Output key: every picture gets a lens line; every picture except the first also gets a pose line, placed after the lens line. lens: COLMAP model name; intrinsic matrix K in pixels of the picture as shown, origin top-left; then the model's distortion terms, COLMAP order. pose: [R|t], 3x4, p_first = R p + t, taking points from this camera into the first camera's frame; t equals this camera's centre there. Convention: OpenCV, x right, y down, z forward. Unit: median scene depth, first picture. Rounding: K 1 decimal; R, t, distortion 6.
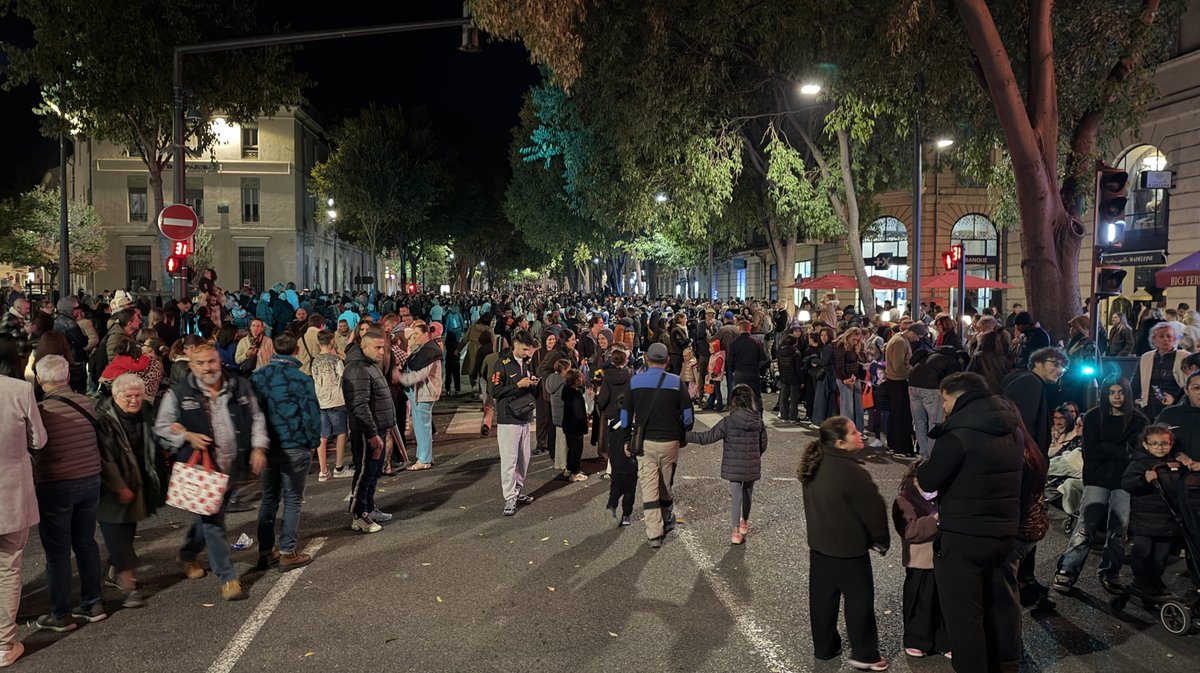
lens RADIAL K [[826.3, 0, 599.9], [0, 826.3, 336.0], [0, 0, 1]] dist [0.011534, -0.004851]
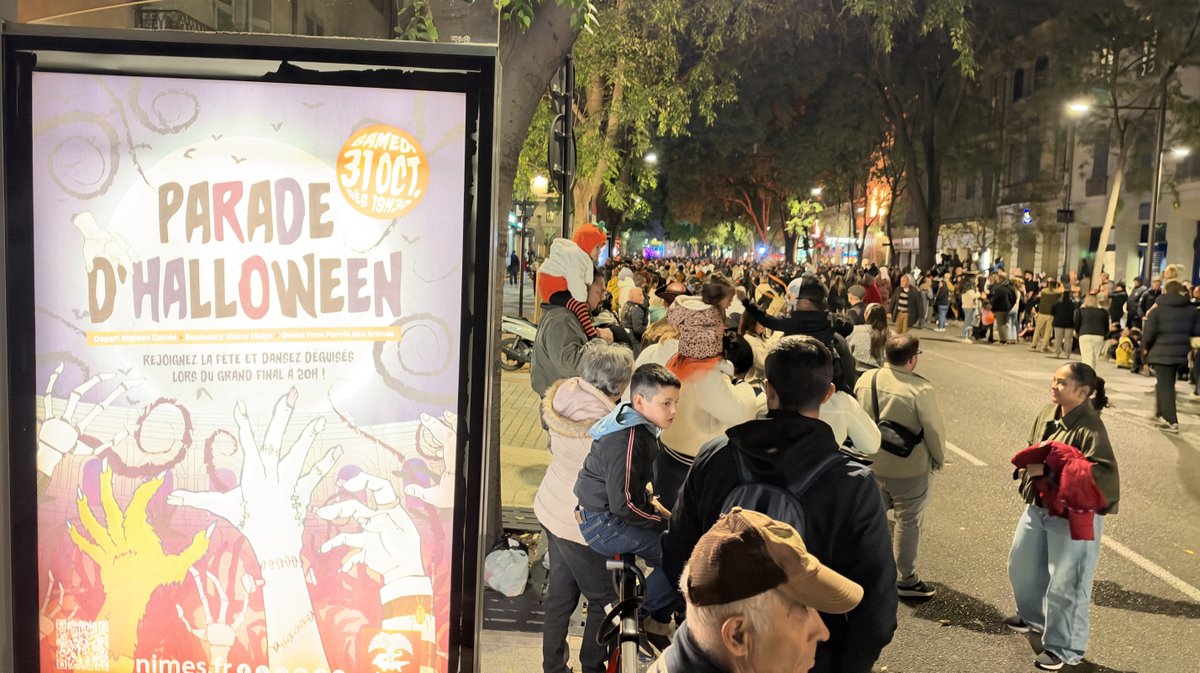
lens RADIAL K [[826.3, 0, 600.4], [0, 826.3, 336.2], [0, 0, 1]] dist [0.011534, -0.004851]
pose [[0.990945, 0.039956, -0.128186, 0.025974], [-0.034233, 0.998330, 0.046540, 0.068418], [0.129831, -0.041730, 0.990658, -1.289805]]
